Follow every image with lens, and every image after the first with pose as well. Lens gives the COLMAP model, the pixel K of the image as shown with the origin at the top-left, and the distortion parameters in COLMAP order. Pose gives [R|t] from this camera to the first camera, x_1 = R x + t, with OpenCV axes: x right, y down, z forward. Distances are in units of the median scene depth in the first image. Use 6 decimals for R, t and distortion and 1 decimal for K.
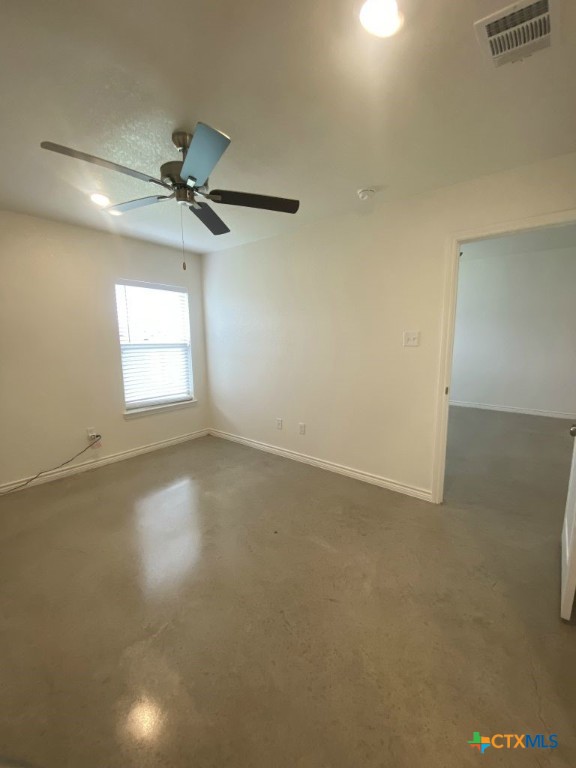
lens RADIAL K [[312.8, 0, 288.0], [0, 312.8, 384.0], [0, 0, 1]] dist [0.036708, -0.024217]
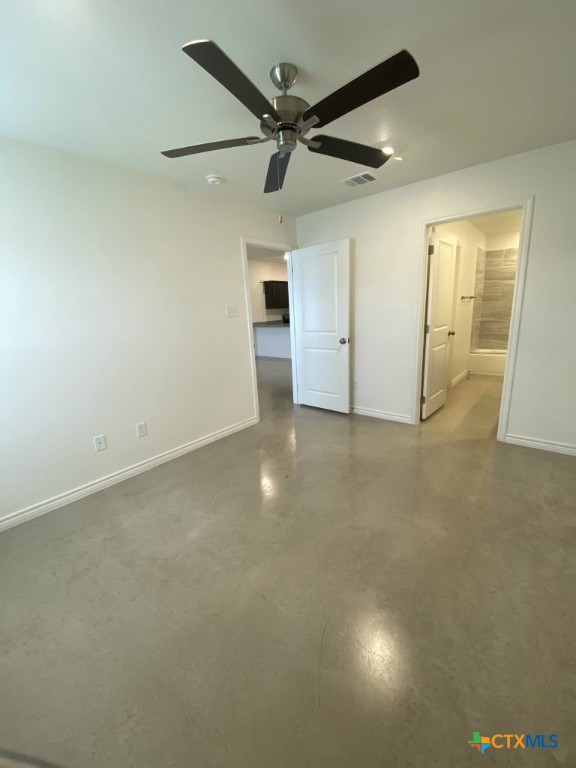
lens RADIAL K [[312.8, 0, 288.0], [0, 312.8, 384.0], [0, 0, 1]] dist [0.036708, -0.024217]
pose [[0.019494, -0.232116, 0.972493, -0.716698], [0.196913, 0.954518, 0.223879, -0.076980], [-0.980227, 0.187132, 0.064314, 0.567811]]
